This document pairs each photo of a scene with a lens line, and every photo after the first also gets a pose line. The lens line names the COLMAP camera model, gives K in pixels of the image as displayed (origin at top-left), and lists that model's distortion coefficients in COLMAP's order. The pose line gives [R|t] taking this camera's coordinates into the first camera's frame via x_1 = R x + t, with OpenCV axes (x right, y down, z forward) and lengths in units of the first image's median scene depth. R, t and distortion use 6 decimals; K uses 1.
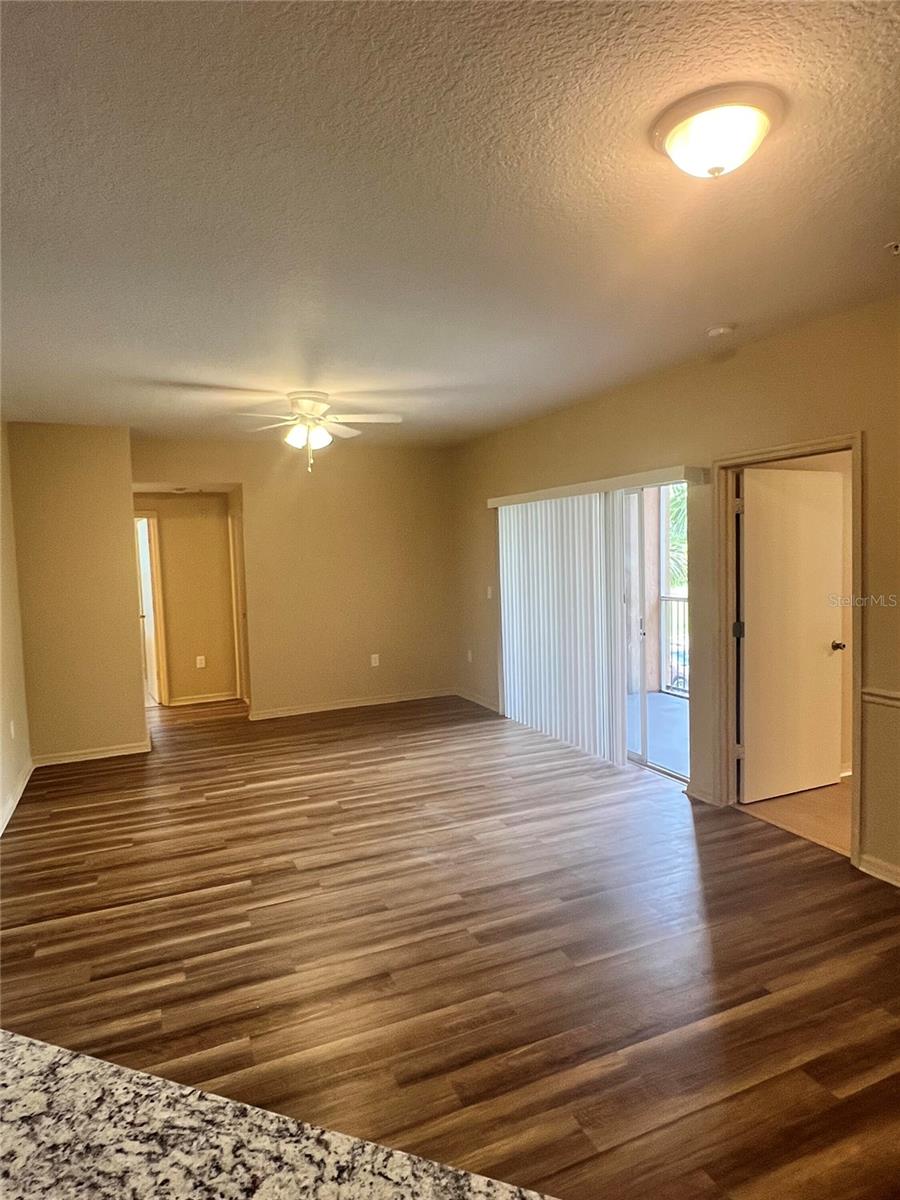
lens RADIAL K [[708.1, 0, 446.6], [0, 708.1, 601.6], [0, 0, 1]] dist [-0.044597, -0.001677]
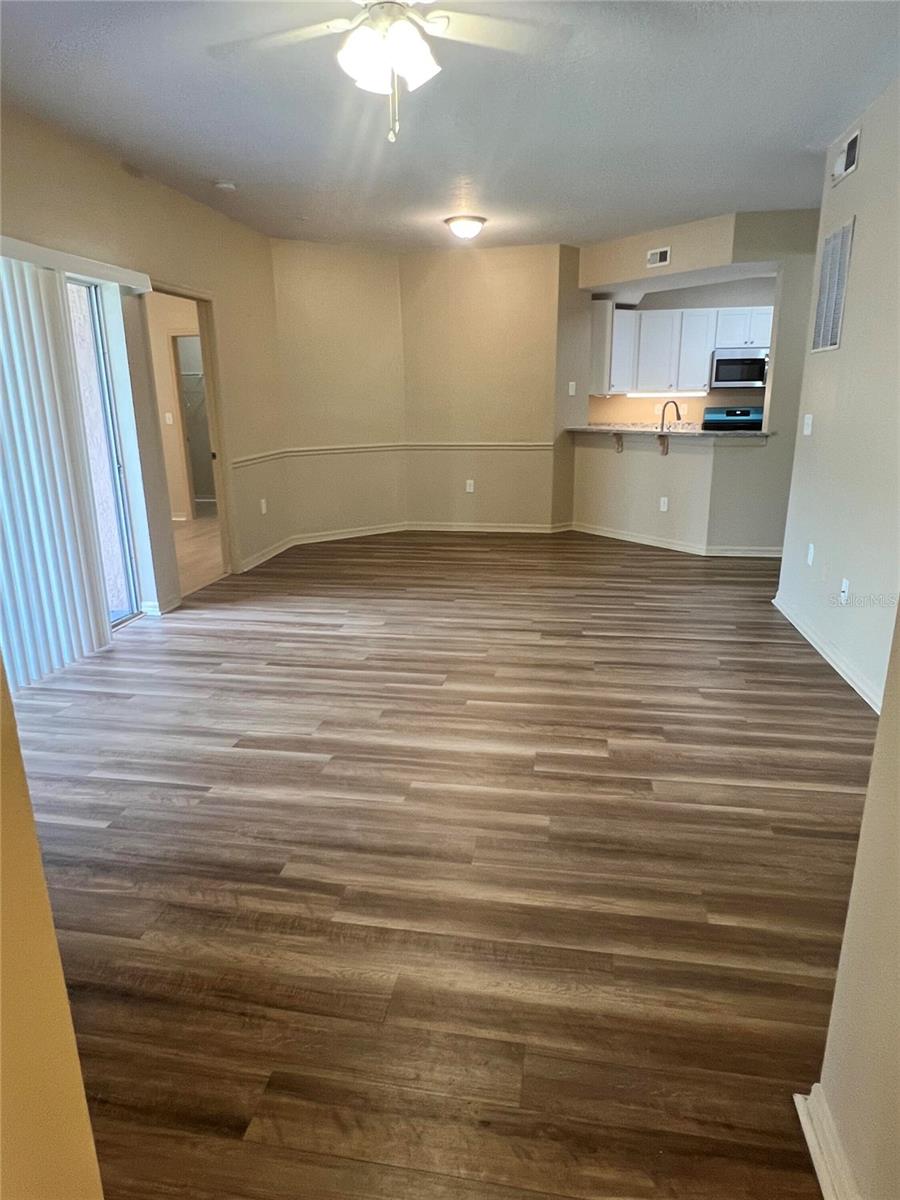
lens RADIAL K [[708.1, 0, 451.8], [0, 708.1, 597.4], [0, 0, 1]] dist [-0.044597, -0.001677]
pose [[-0.834635, -0.111360, 0.539429, -0.577934], [0.077815, 0.945687, 0.315629, -0.044163], [-0.545280, 0.305410, -0.780637, 1.601223]]
